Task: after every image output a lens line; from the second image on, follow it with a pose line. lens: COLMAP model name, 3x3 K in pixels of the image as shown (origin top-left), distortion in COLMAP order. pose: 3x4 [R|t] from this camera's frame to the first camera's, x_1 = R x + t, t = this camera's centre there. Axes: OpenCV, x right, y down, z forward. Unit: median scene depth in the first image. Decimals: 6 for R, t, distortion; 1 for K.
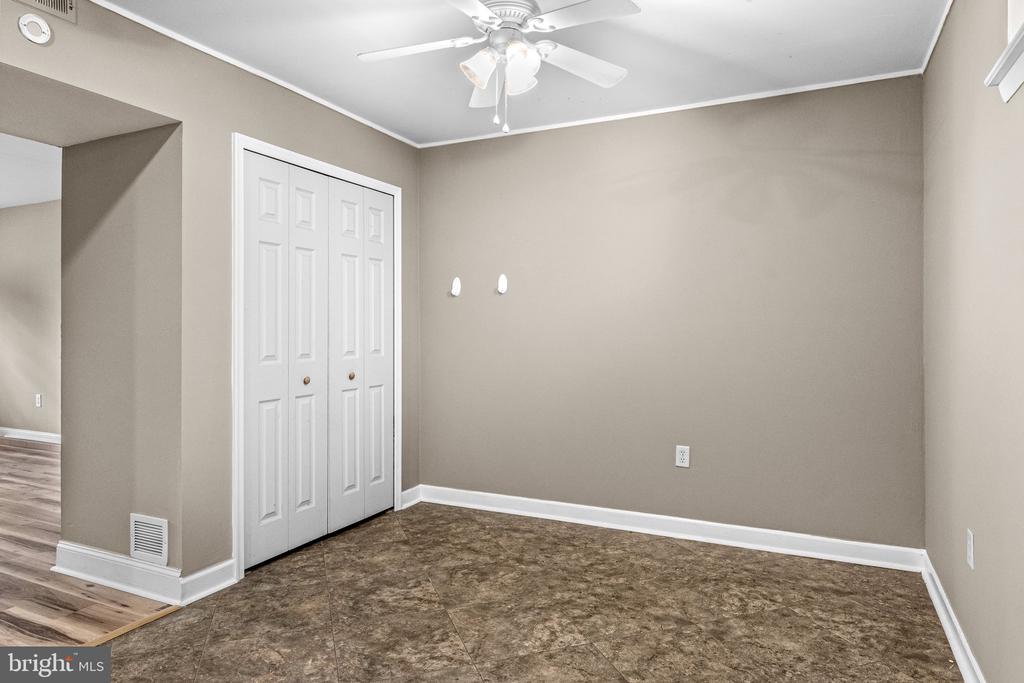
lens RADIAL K [[631.6, 0, 512.0], [0, 631.6, 341.5], [0, 0, 1]] dist [-0.003917, -0.000615]
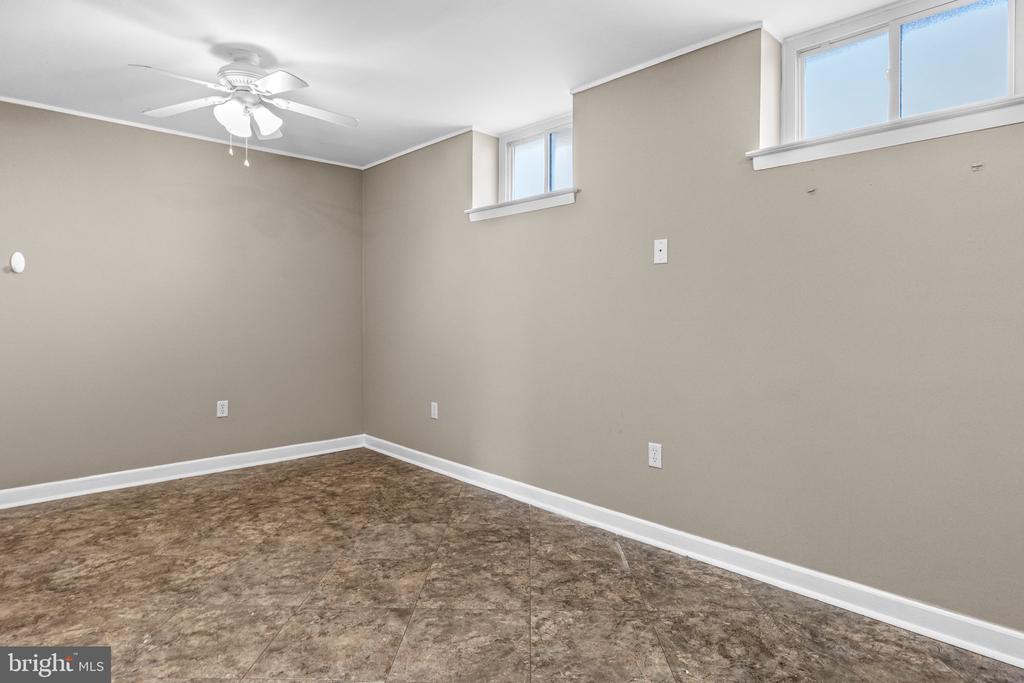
lens RADIAL K [[586.8, 0, 511.6], [0, 586.8, 335.3], [0, 0, 1]] dist [0.001134, 0.000084]
pose [[0.348617, -0.031929, 0.936721, -0.827265], [0.018338, 0.999461, 0.027243, 0.008898], [-0.937086, 0.007680, 0.349014, 0.012019]]
